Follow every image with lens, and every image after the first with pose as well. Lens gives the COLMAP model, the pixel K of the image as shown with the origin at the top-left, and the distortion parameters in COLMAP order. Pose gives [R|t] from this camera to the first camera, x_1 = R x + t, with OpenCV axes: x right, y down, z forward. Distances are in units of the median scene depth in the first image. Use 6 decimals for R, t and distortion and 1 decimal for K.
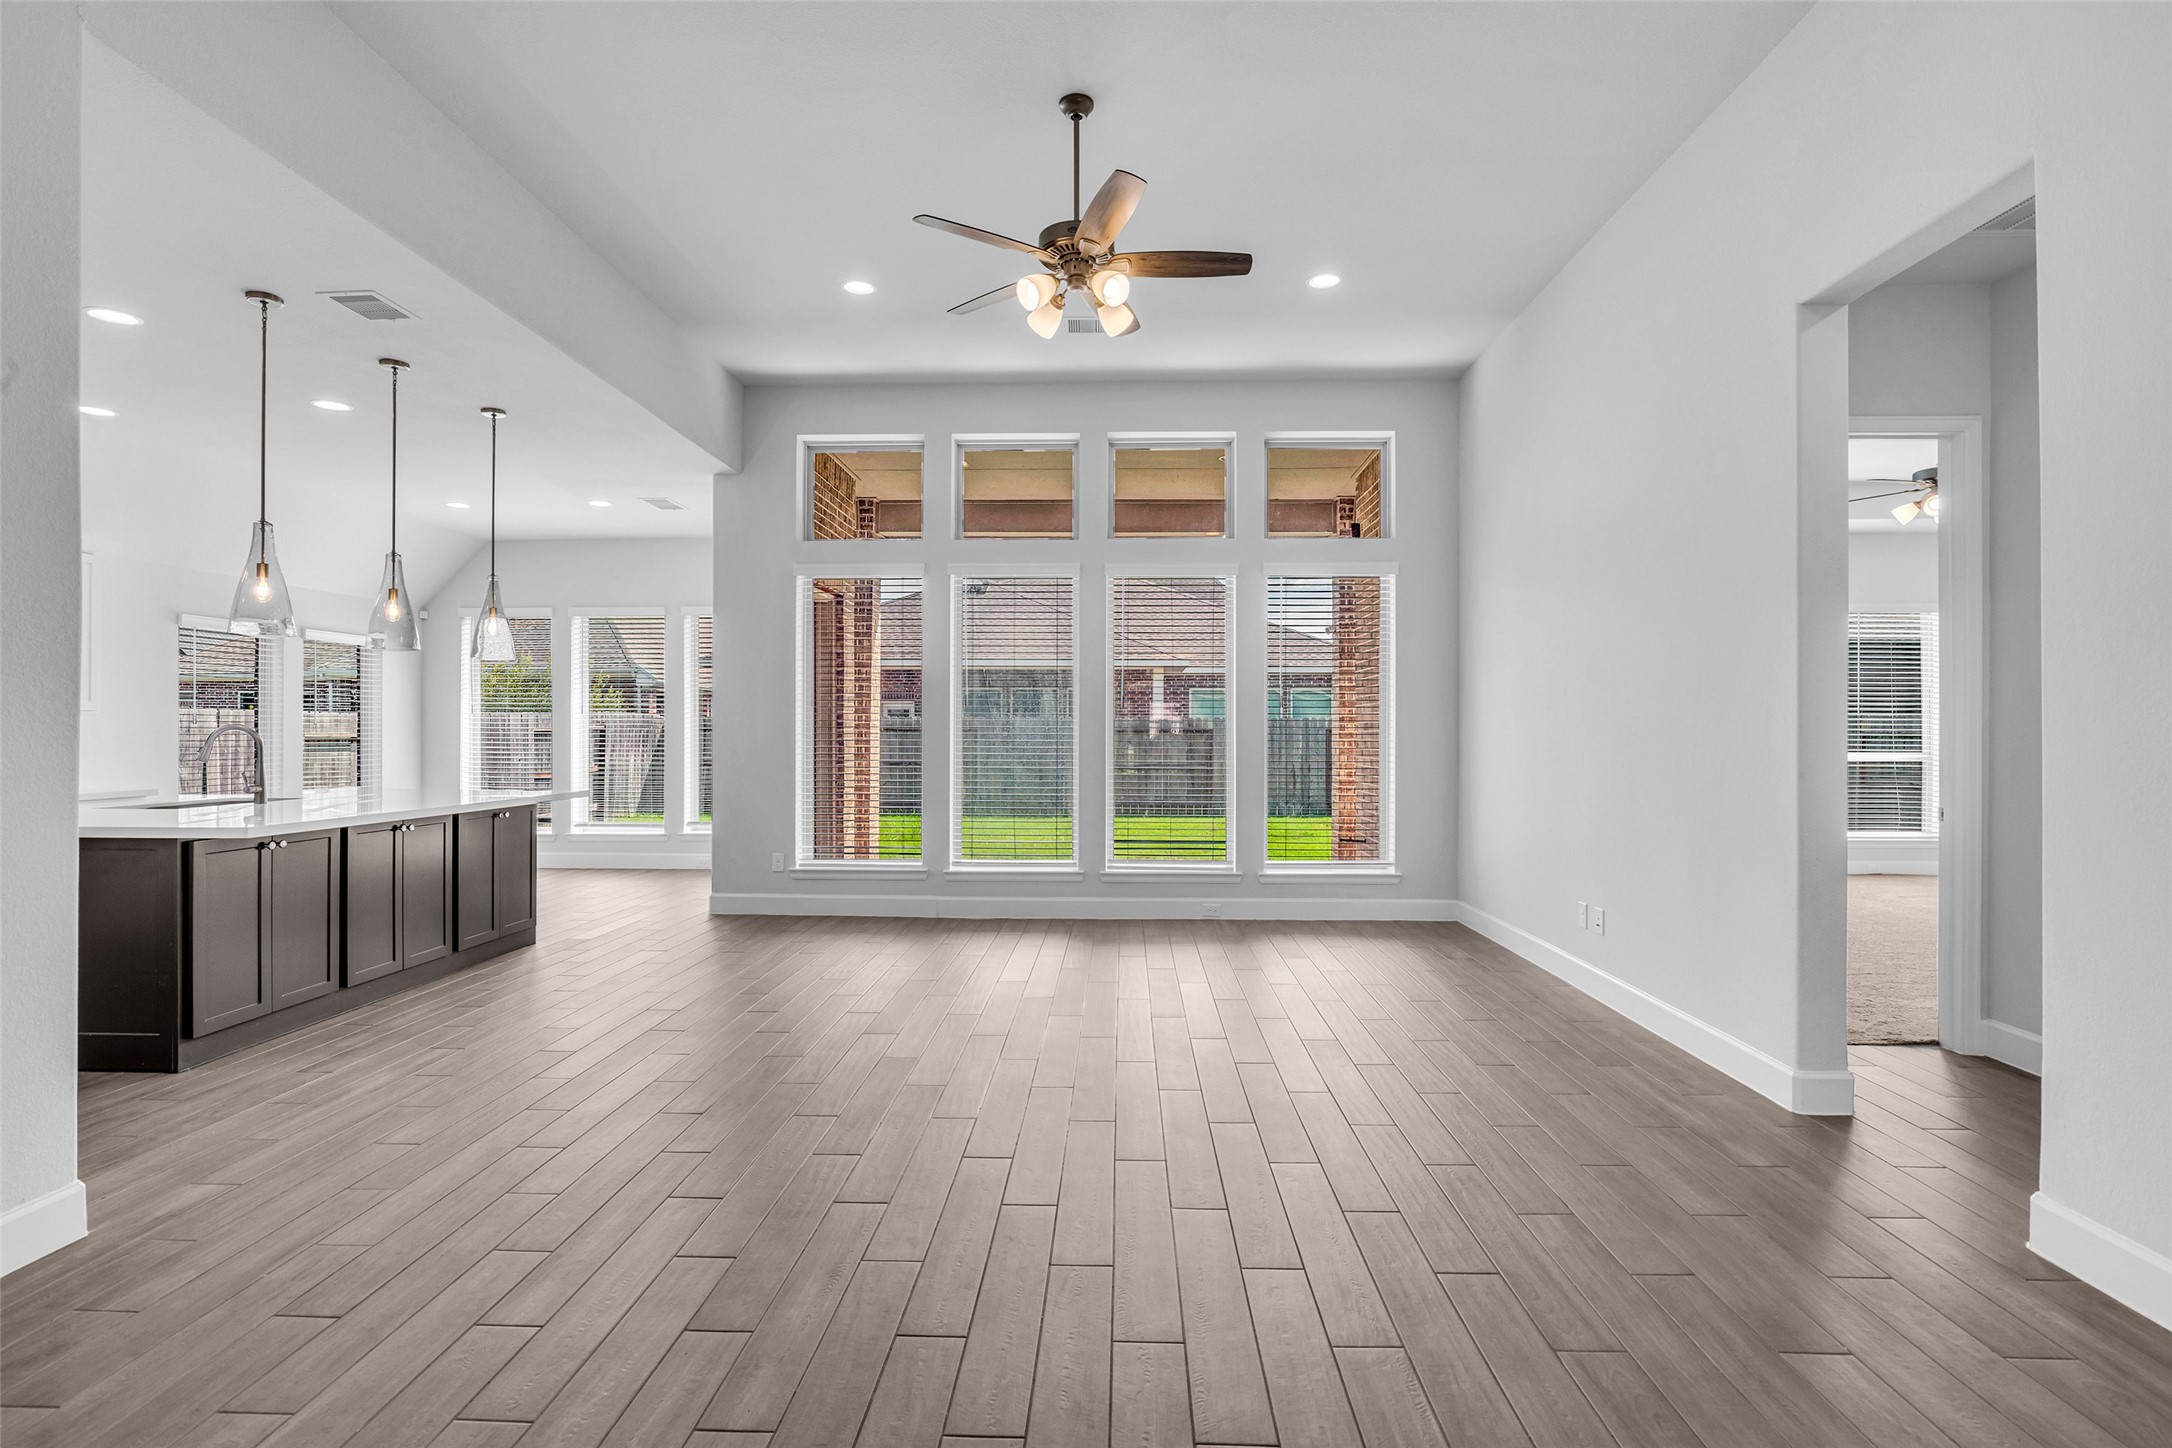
lens RADIAL K [[1015.6, 0, 1087.0], [0, 1015.6, 727.9], [0, 0, 1]] dist [-0.019578, 0.007521]
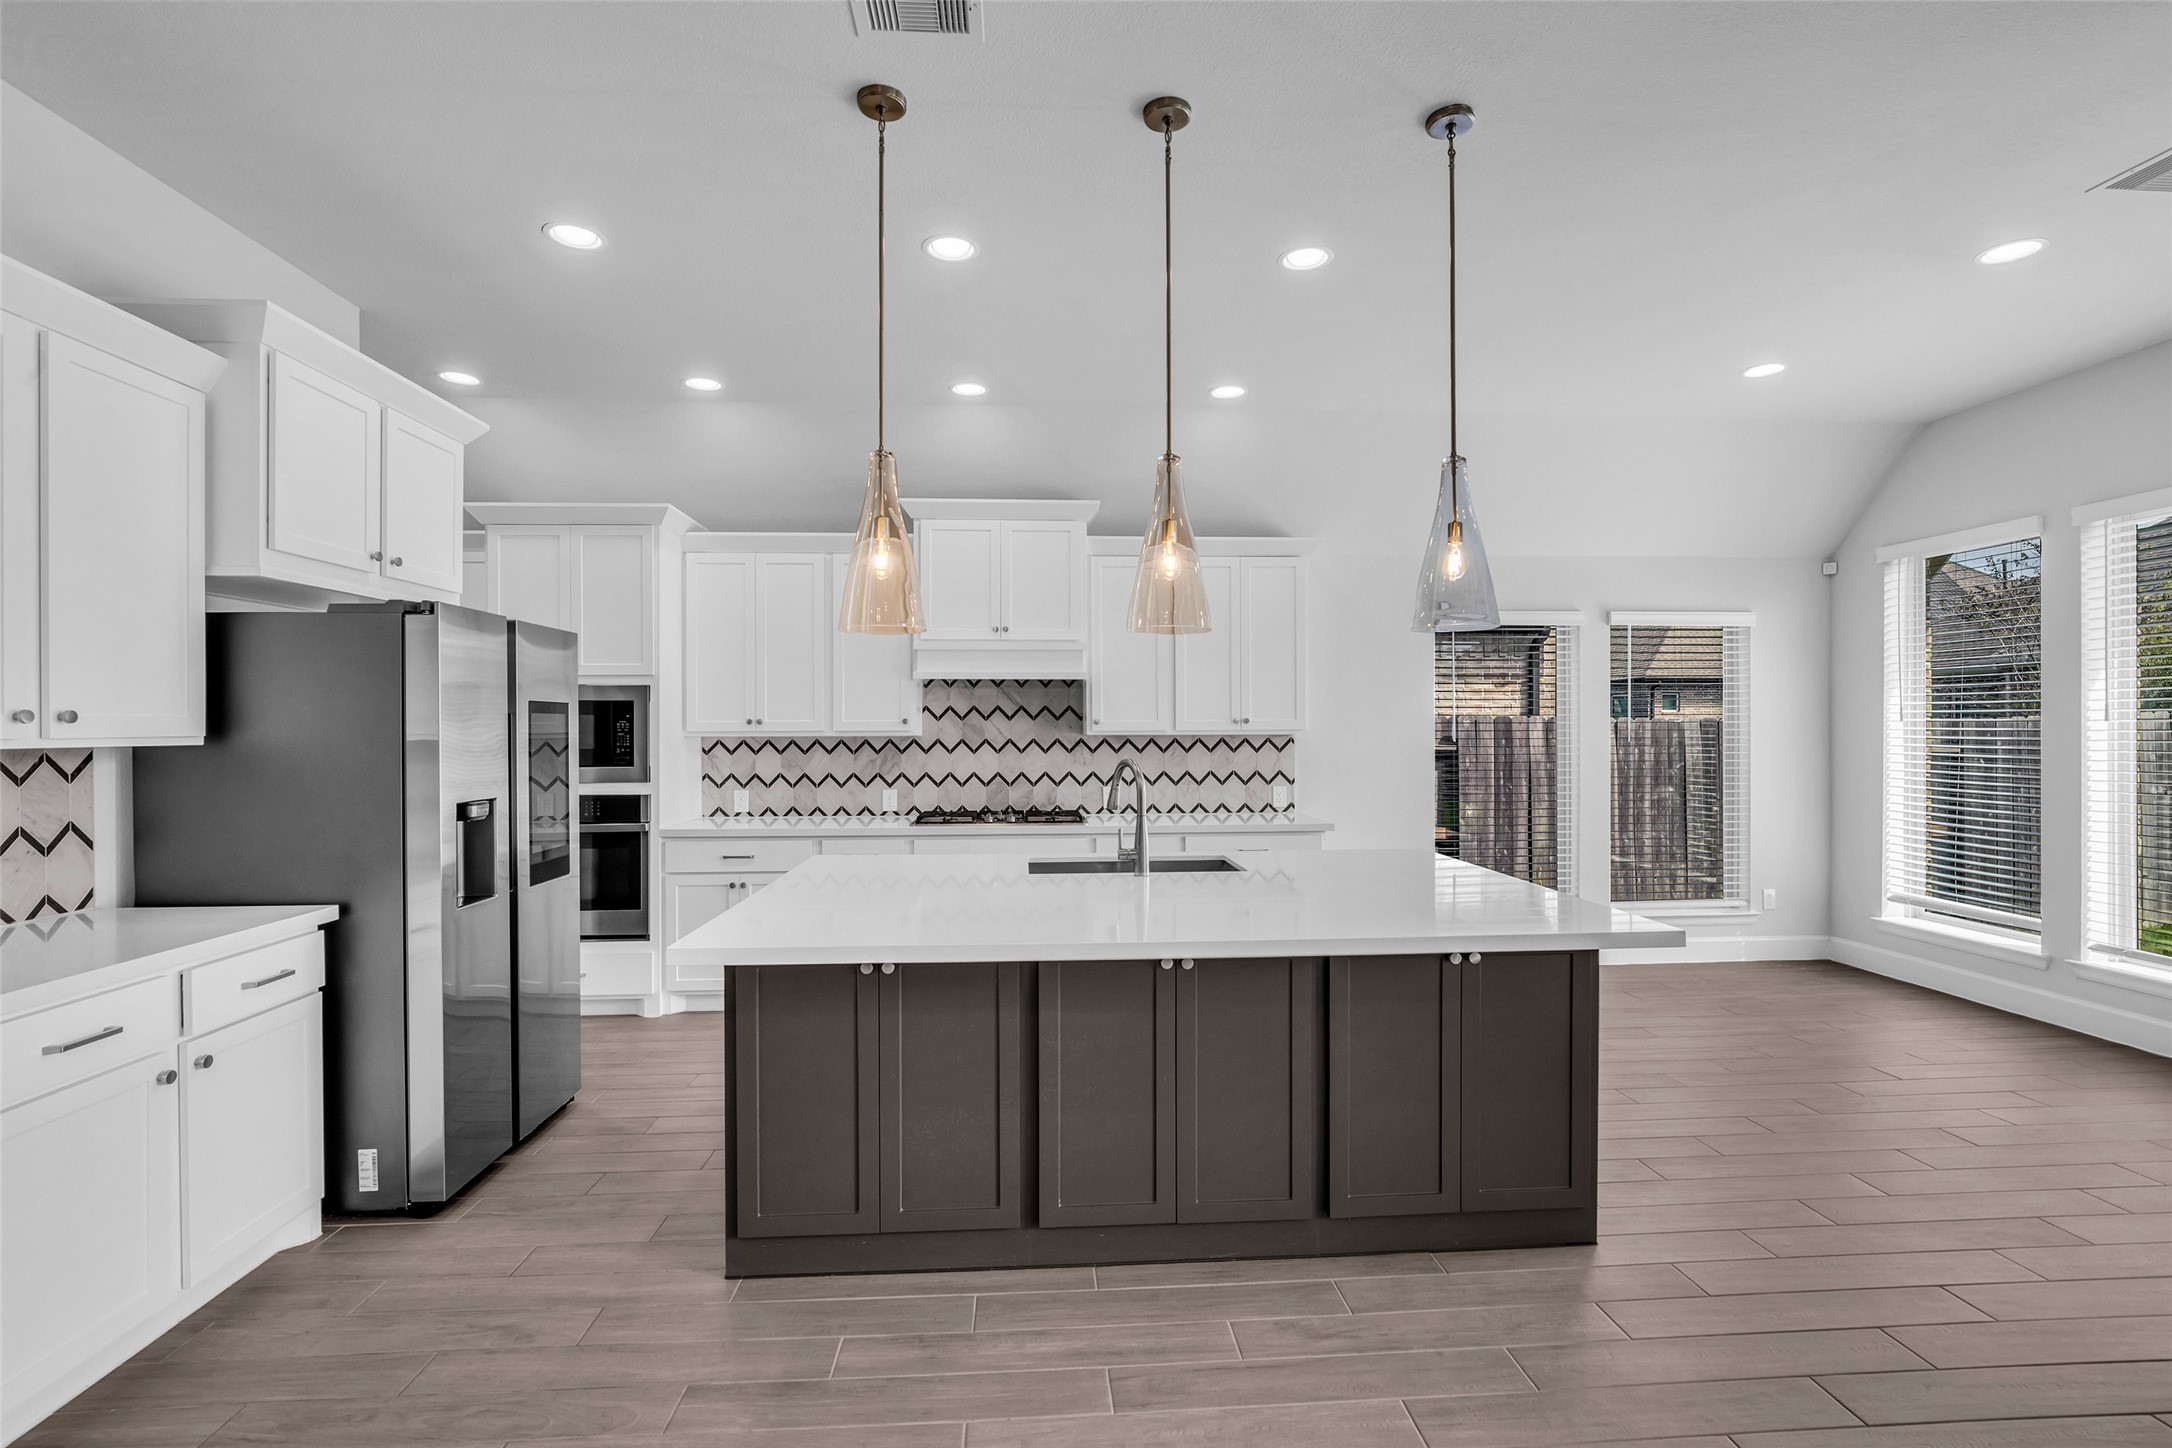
lens RADIAL K [[992.4, 0, 1082.8], [0, 992.4, 728.7], [0, 0, 1]] dist [-0.012674, -0.000032]
pose [[0.098390, 0.000078, -0.995148, -0.110601], [0.005028, 0.999987, 0.000575, -0.017972], [0.995135, -0.005060, 0.098388, 0.633627]]
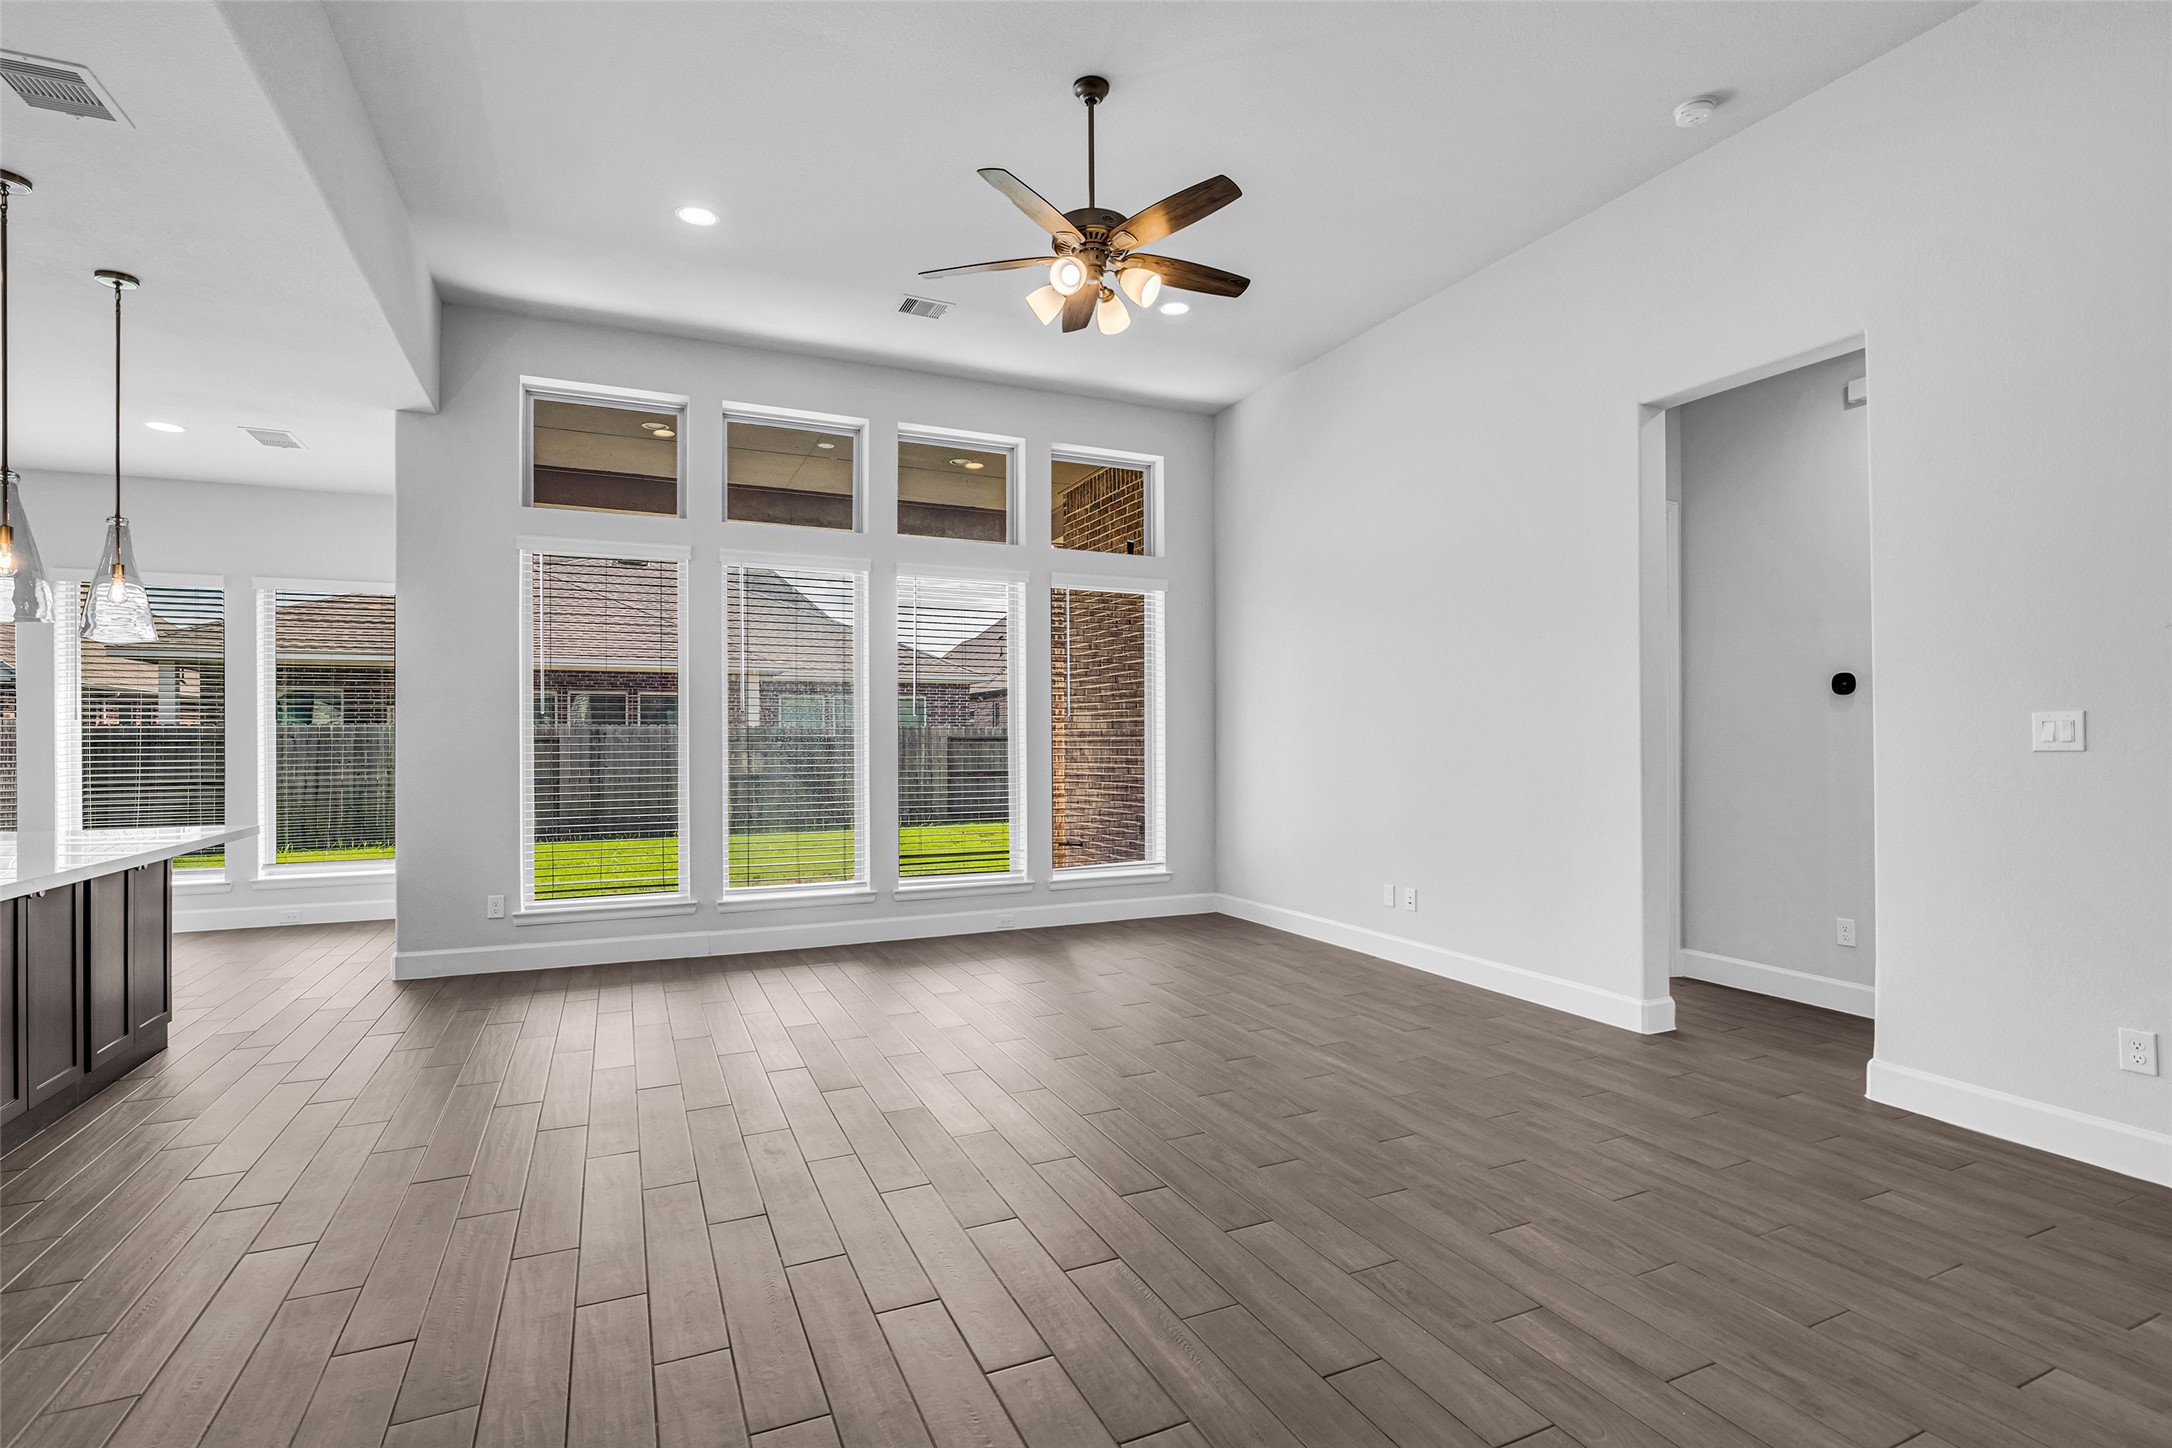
lens RADIAL K [[1023.0, 0, 1082.3], [0, 1023.0, 736.1], [0, 0, 1]] dist [-0.005207, -0.000328]
pose [[0.894803, -0.003357, 0.446448, -0.254362], [0.003844, 0.999993, -0.000185, 0.000093], [-0.446444, 0.001882, 0.894810, 0.075341]]
